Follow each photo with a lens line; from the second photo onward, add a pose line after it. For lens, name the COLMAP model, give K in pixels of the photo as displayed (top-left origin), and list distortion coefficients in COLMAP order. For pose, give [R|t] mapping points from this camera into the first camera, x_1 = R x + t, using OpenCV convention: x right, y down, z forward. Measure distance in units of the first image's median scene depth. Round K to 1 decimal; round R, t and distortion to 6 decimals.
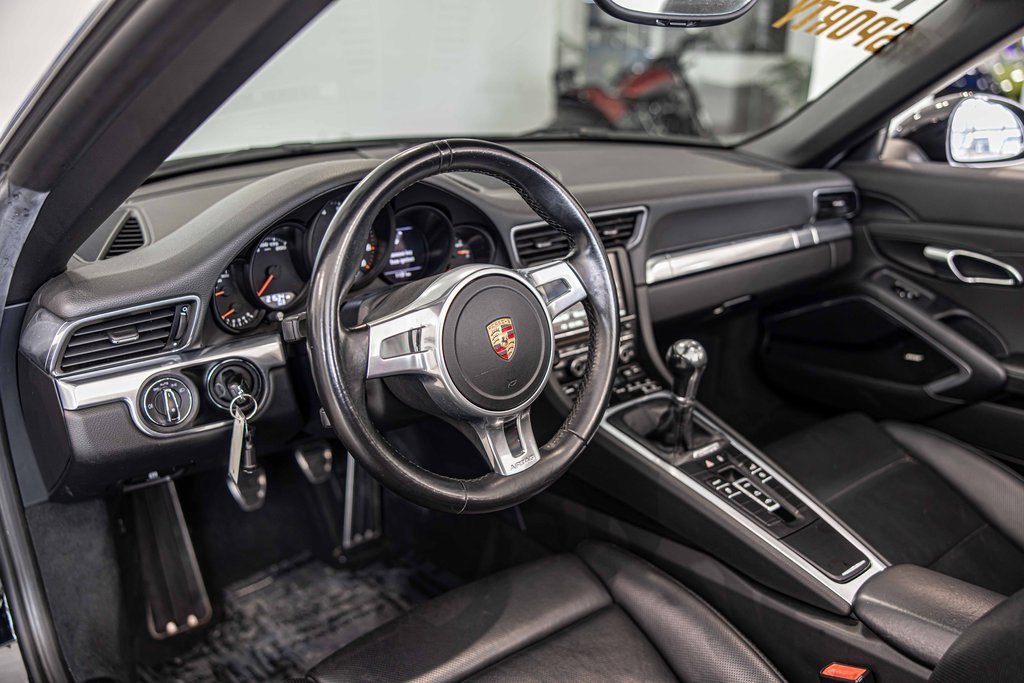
lens RADIAL K [[934.0, 0, 512.0], [0, 934.0, 341.5], [0, 0, 1]] dist [0.006986, 0.008918]
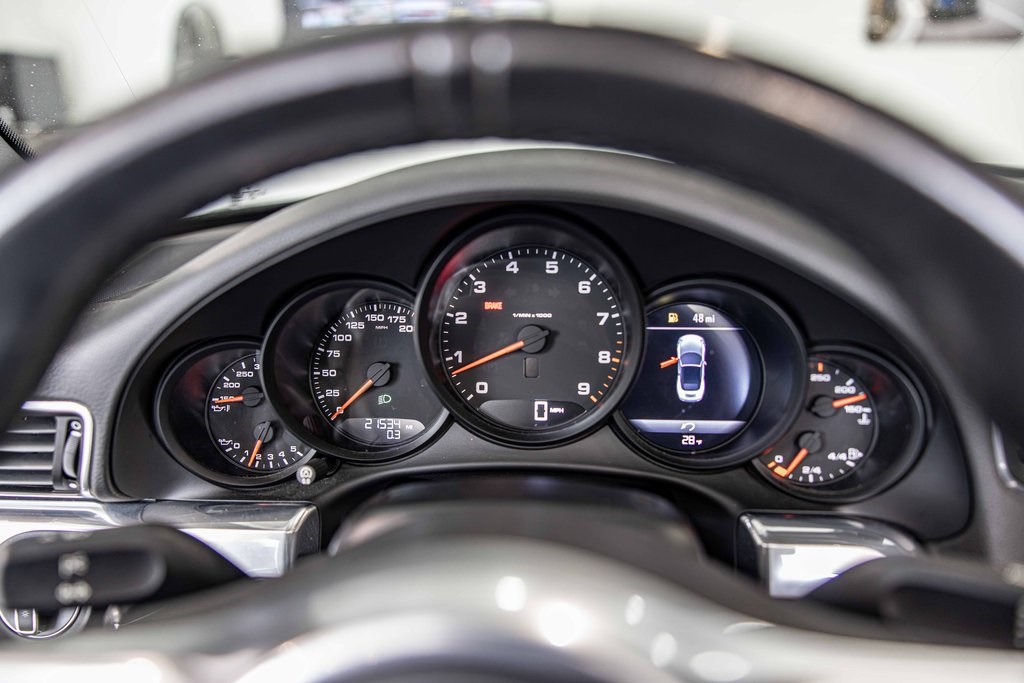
lens RADIAL K [[764.6, 0, 521.6], [0, 764.6, 341.5], [0, 0, 1]] dist [0.003325, -0.005331]
pose [[0.707305, 0.181448, -0.683225, 0.074344], [-0.199799, 0.978403, 0.053000, -0.127627], [0.678086, 0.099020, 0.728282, 0.749282]]
